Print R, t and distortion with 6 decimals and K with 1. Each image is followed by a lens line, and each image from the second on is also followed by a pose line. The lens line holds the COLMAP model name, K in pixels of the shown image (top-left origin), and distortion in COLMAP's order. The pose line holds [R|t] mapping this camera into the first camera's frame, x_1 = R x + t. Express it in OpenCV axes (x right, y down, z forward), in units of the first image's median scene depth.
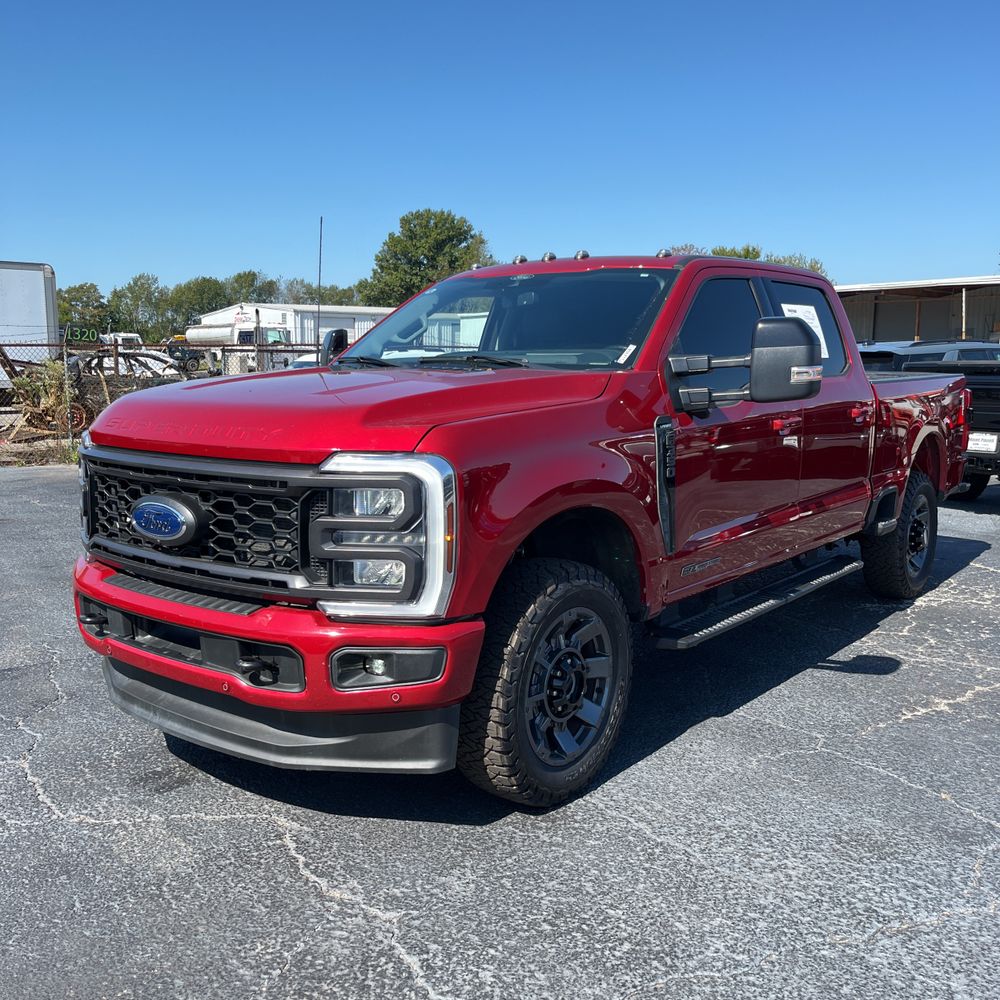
lens RADIAL K [[1027.6, 0, 496.0], [0, 1027.6, 494.0], [0, 0, 1]] dist [0.020831, 0.000000]
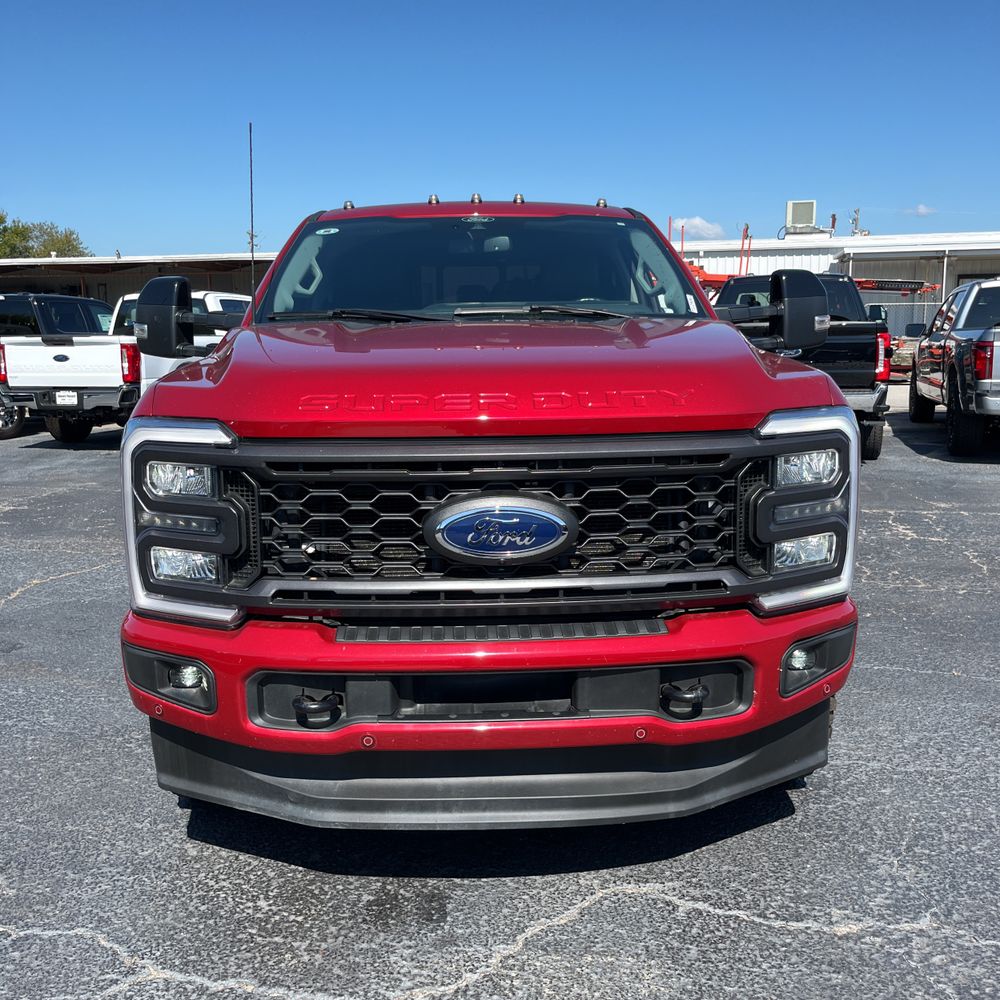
lens RADIAL K [[1027.6, 0, 498.1], [0, 1027.6, 483.5], [0, 0, 1]] dist [0.020831, 0.000000]
pose [[0.757680, -0.109893, 0.643307, -0.765194], [0.100415, 0.993614, 0.051467, -0.043136], [-0.644855, 0.025602, 0.763876, 0.455791]]
